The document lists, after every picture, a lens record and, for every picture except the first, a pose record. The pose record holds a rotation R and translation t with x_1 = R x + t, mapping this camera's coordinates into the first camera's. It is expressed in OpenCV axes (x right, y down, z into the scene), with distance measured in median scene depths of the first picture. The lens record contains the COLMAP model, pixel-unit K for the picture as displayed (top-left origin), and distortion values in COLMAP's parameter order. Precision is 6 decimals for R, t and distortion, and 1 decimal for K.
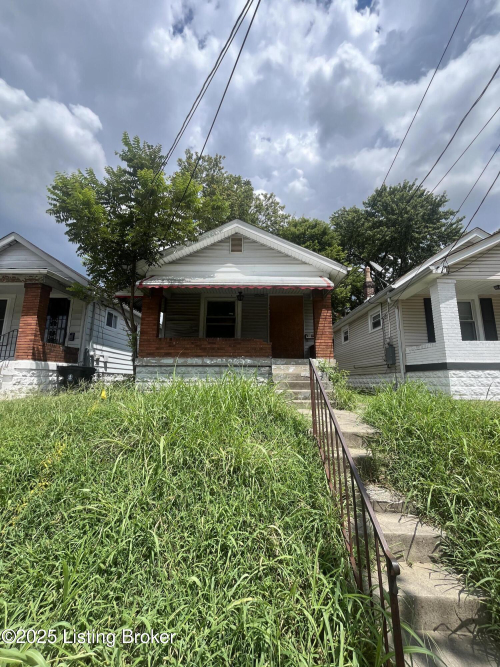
lens RADIAL K [[269.6, 0, 252.6], [0, 269.6, 333.2], [0, 0, 1]] dist [-0.002947, -0.000164]
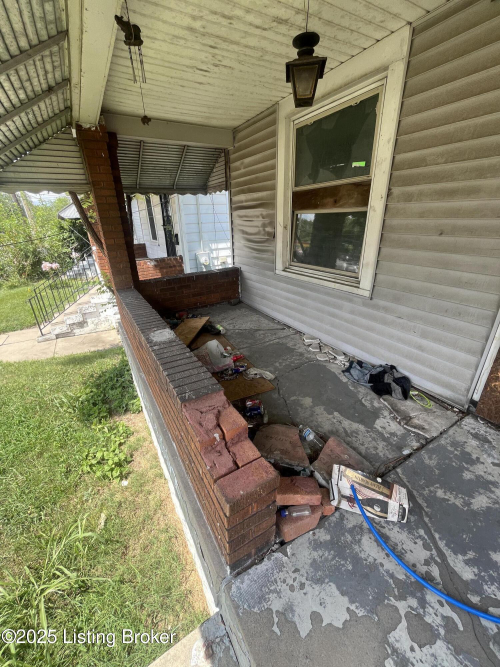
lens RADIAL K [[269.6, 0, 248.5], [0, 269.6, 332.0], [0, 0, 1]] dist [-0.002947, -0.000164]
pose [[0.515292, 0.312645, -0.797952, 0.142393], [0.185799, 0.868185, 0.460145, -0.086960], [0.836632, -0.385368, 0.389279, 0.937943]]
